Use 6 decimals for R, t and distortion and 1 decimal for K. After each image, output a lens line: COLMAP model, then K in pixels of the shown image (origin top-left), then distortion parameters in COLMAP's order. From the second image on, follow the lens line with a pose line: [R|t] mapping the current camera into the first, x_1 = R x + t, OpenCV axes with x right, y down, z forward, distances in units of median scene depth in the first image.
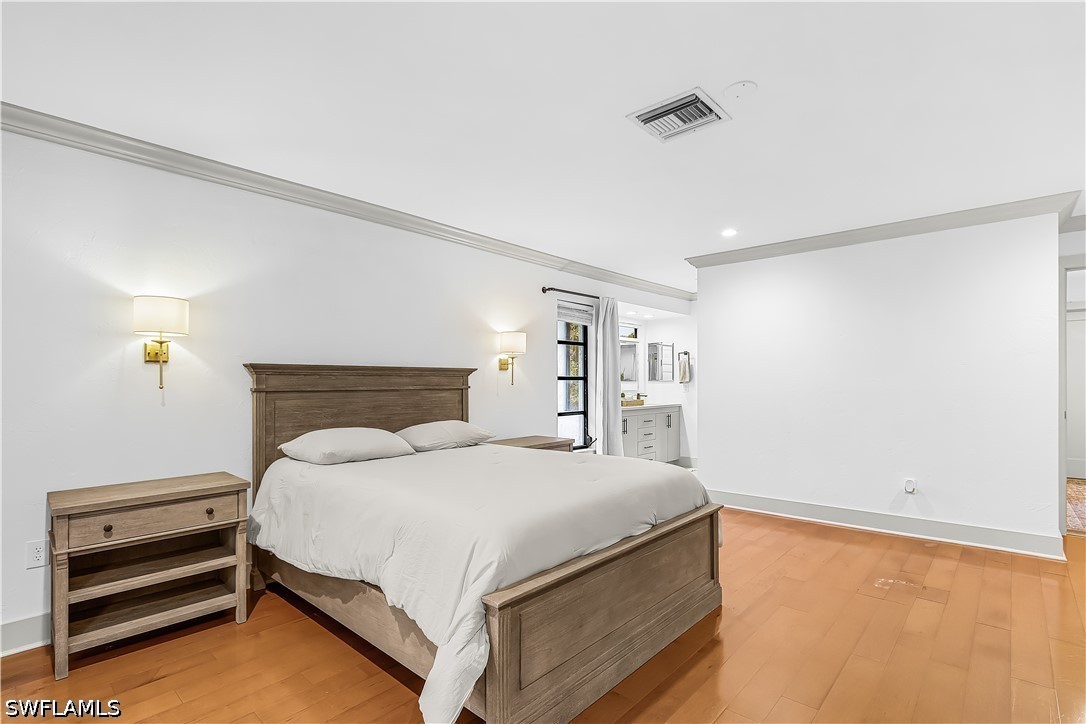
lens RADIAL K [[517.8, 0, 541.7], [0, 517.8, 373.3], [0, 0, 1]] dist [0.007849, -0.000143]
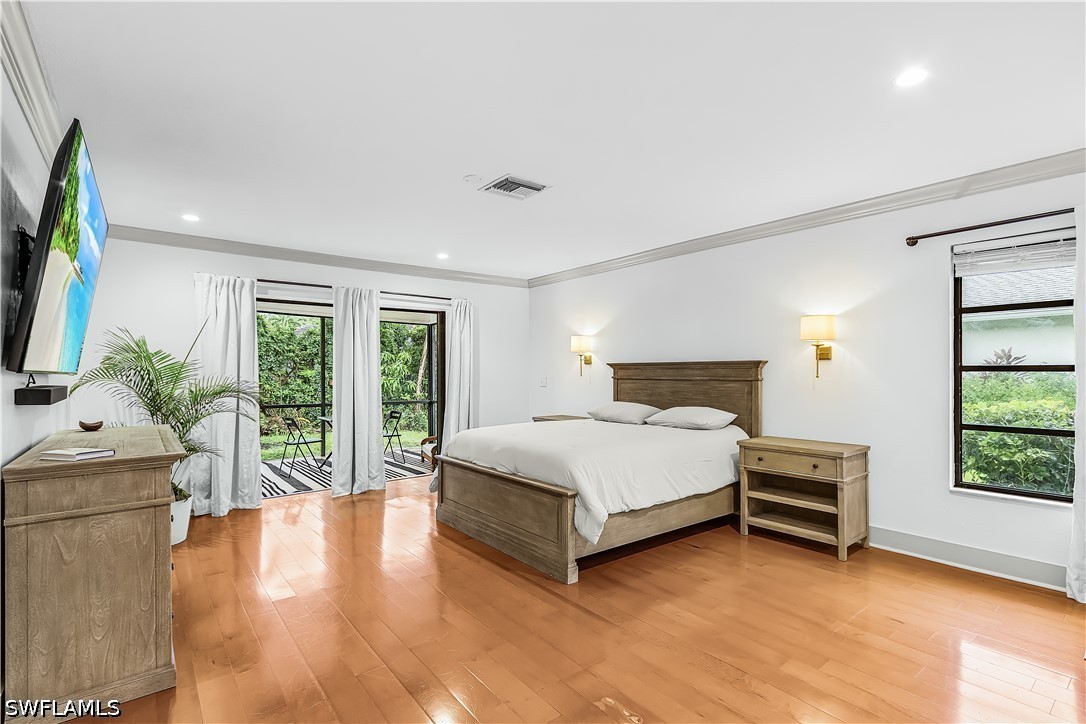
lens RADIAL K [[517.8, 0, 541.7], [0, 517.8, 373.3], [0, 0, 1]] dist [0.007849, -0.000143]
pose [[-0.175855, -0.000708, -0.984416, 1.153920], [0.011919, 0.999925, -0.002848, 0.016864], [0.984344, -0.012234, -0.175834, 0.951022]]
